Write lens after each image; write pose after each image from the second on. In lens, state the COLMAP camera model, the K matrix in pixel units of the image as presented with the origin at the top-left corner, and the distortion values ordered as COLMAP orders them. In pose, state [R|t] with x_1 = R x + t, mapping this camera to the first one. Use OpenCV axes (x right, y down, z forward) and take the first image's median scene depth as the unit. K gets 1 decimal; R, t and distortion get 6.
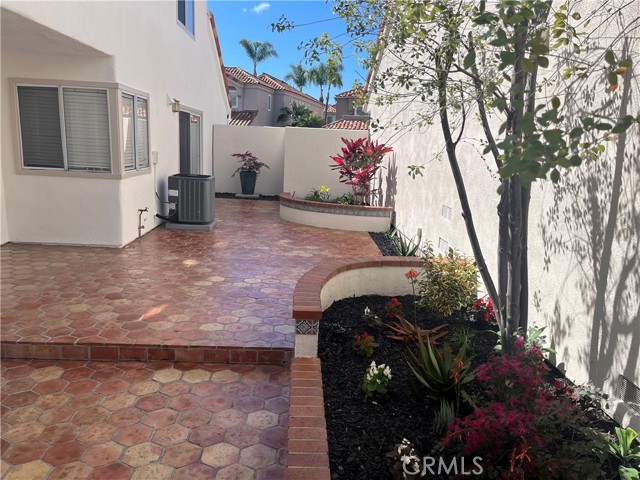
lens RADIAL K [[481.0, 0, 321.9], [0, 481.0, 241.9], [0, 0, 1]] dist [0.070866, -0.090290]
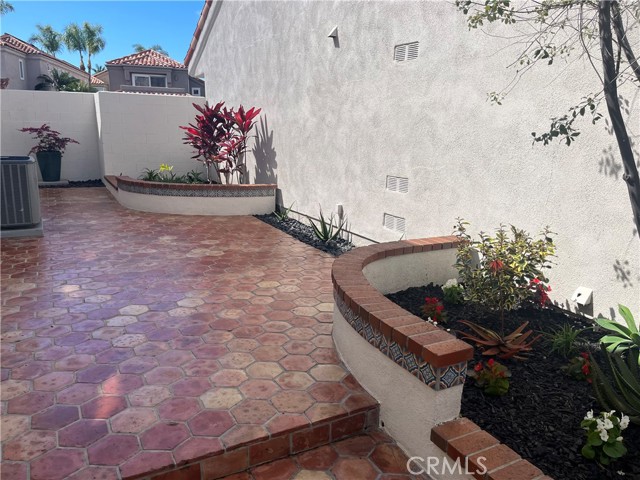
lens RADIAL K [[481.0, 0, 321.9], [0, 481.0, 241.9], [0, 0, 1]] dist [0.070866, -0.090290]
pose [[0.899852, -0.121716, 0.418869, -0.131759], [0.101779, 0.992361, 0.069713, -0.017724], [-0.424155, -0.020099, 0.905367, 0.154997]]
